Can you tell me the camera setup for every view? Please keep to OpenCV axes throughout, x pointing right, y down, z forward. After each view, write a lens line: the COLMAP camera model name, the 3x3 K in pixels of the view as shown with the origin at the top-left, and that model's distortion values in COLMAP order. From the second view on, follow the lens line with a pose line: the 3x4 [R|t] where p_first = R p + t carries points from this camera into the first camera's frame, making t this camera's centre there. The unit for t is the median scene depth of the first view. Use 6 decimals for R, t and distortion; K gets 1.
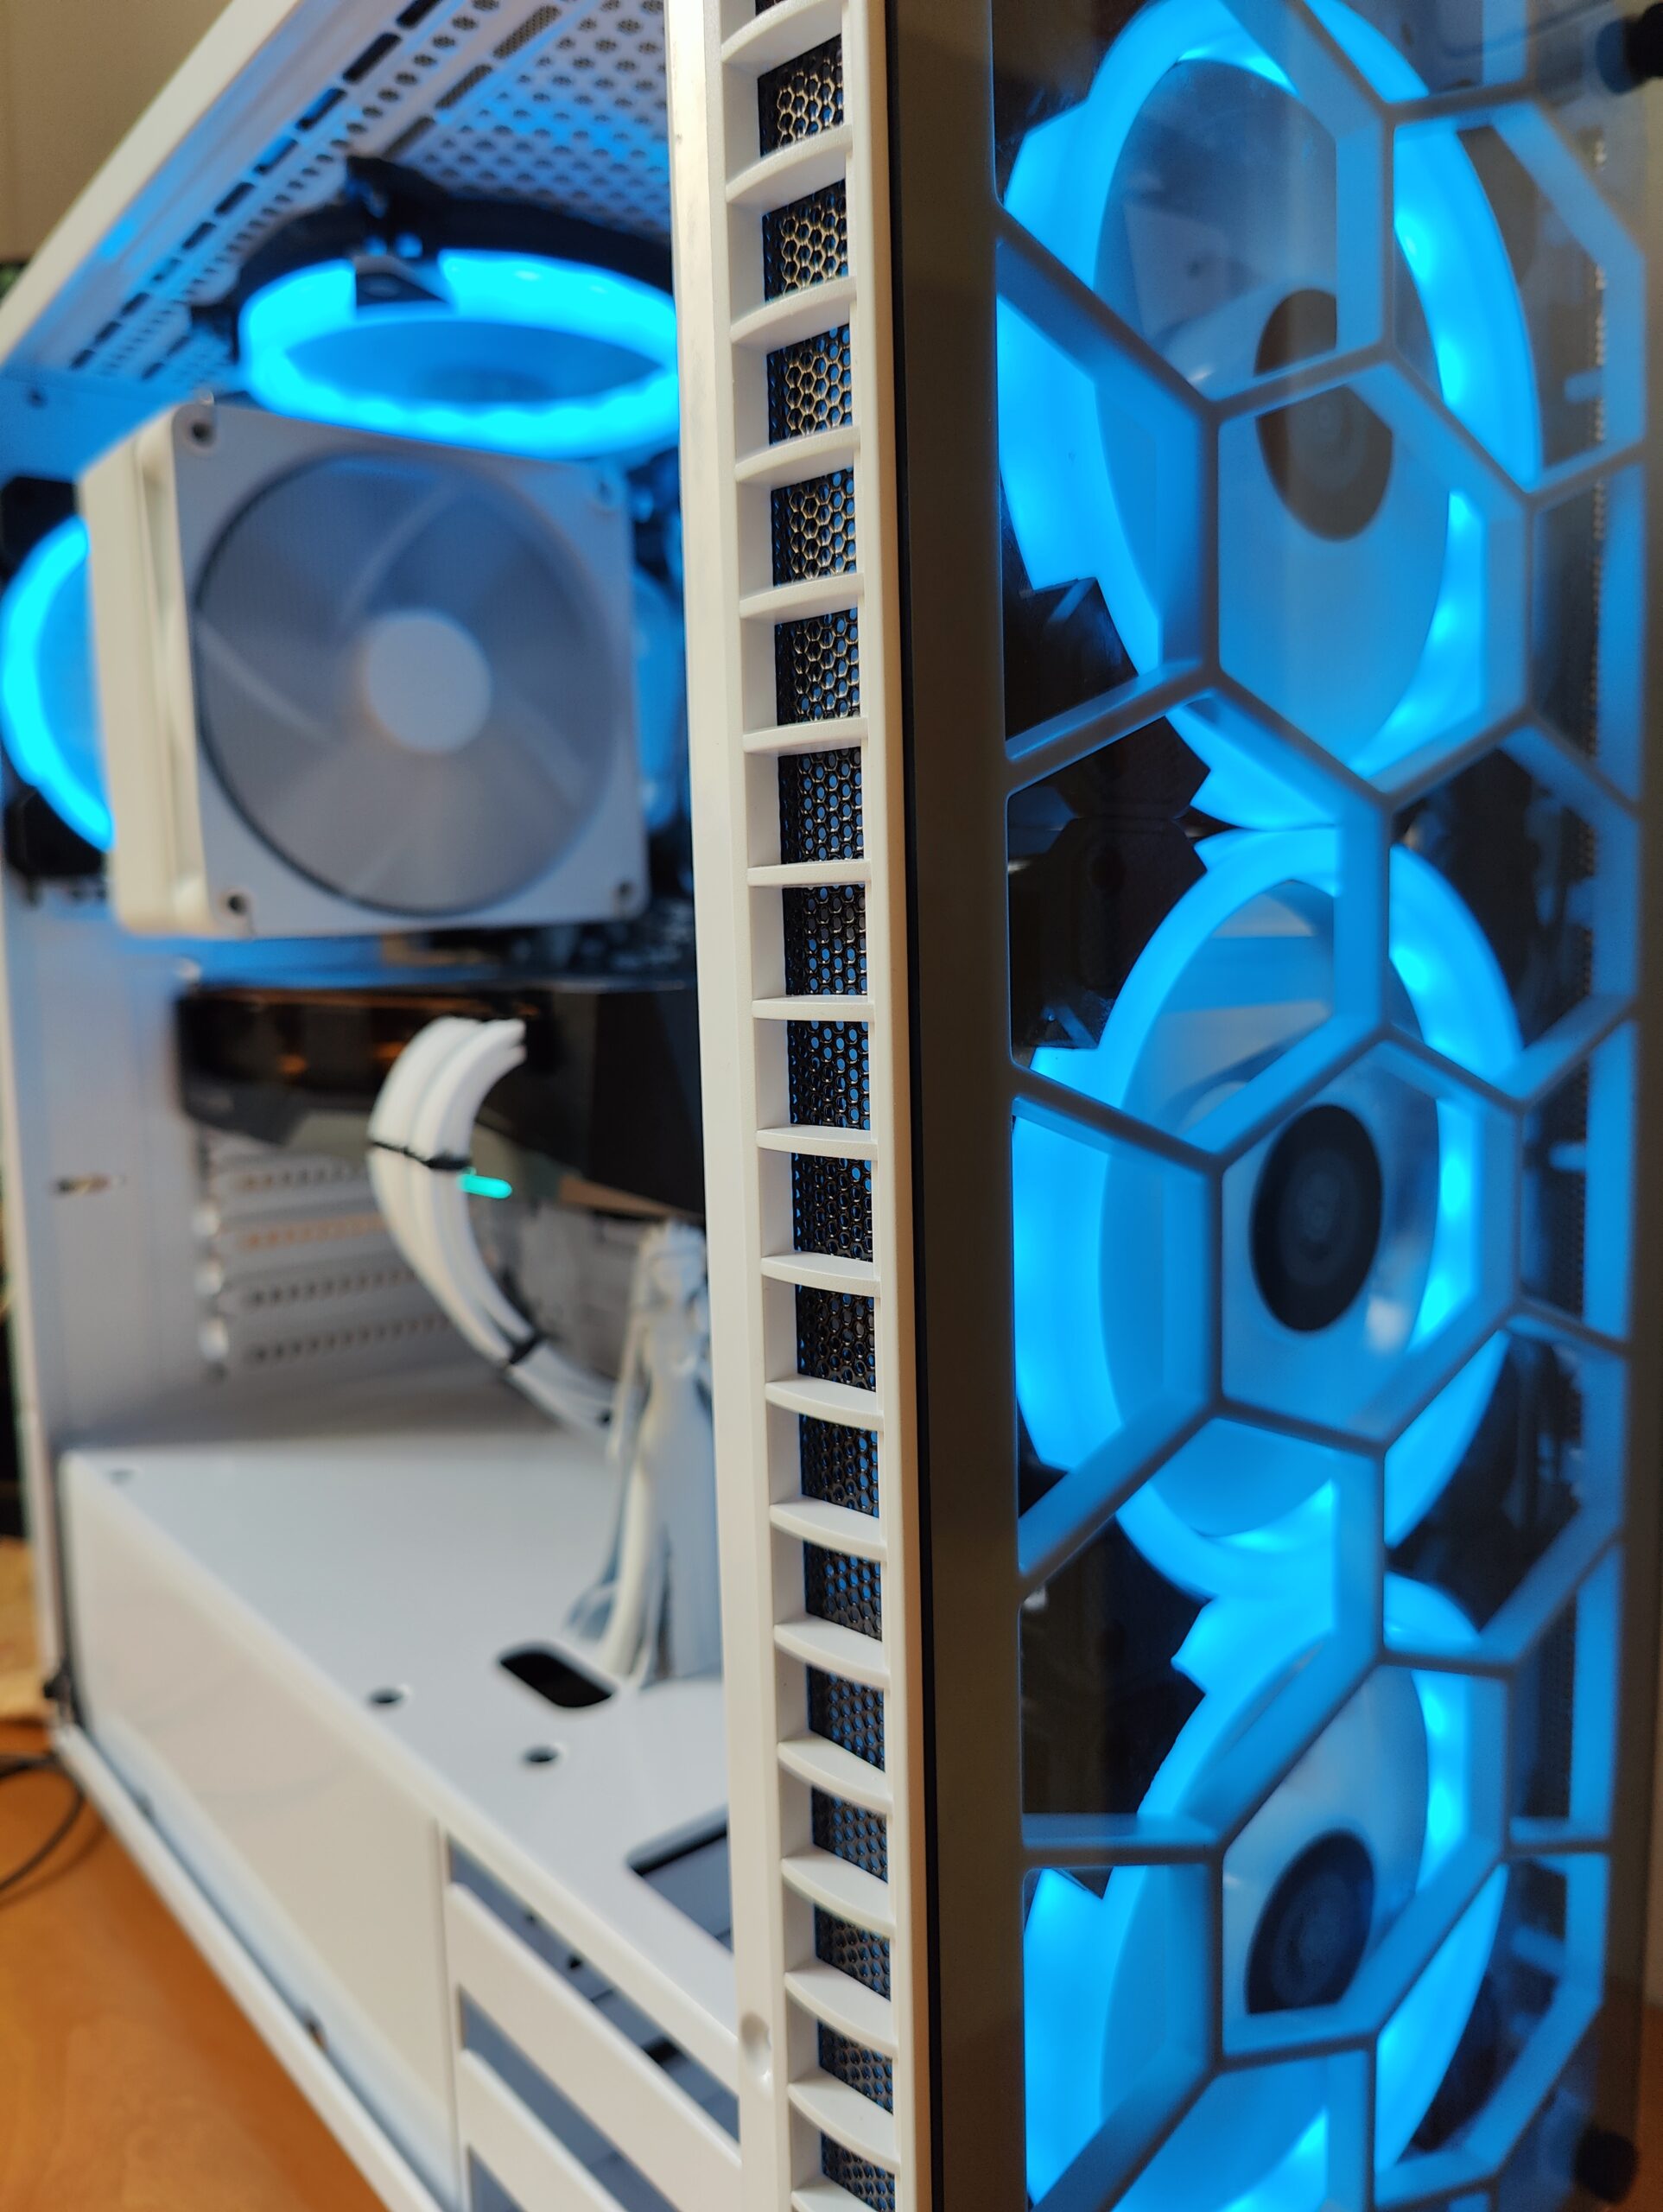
lens RADIAL K [[1654.2, 0, 822.4], [0, 1654.2, 1104.5], [0, 0, 1]] dist [-0.013651, -0.018529]
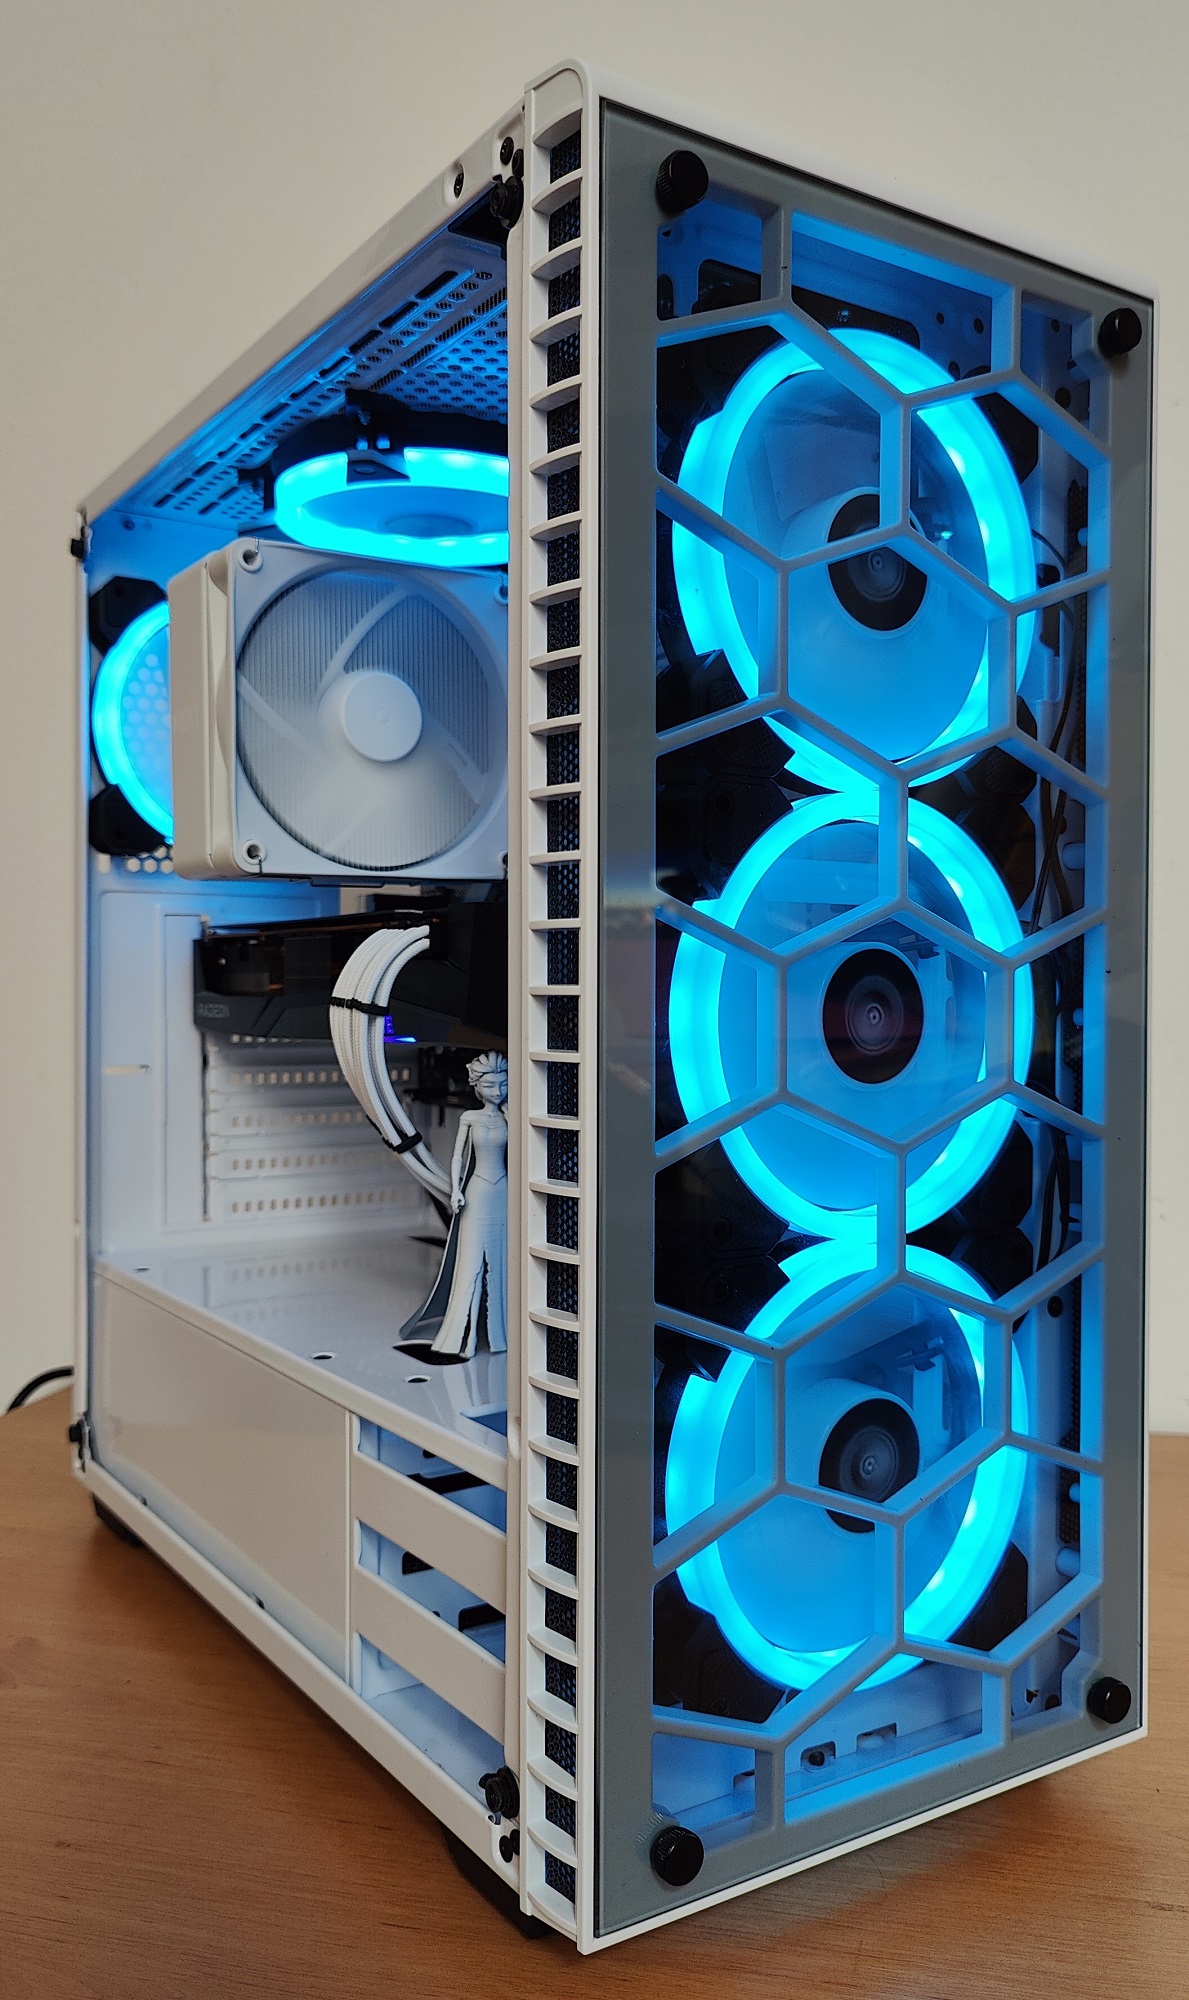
lens RADIAL K [[1575.7, 0, 596.4], [0, 1575.7, 1019.5], [0, 0, 1]] dist [0.014459, 0.008295]
pose [[0.994954, 0.034067, -0.094372, 0.122130], [-0.041897, 0.995729, -0.082276, 0.156539], [0.091166, 0.085815, 0.992131, -0.468566]]
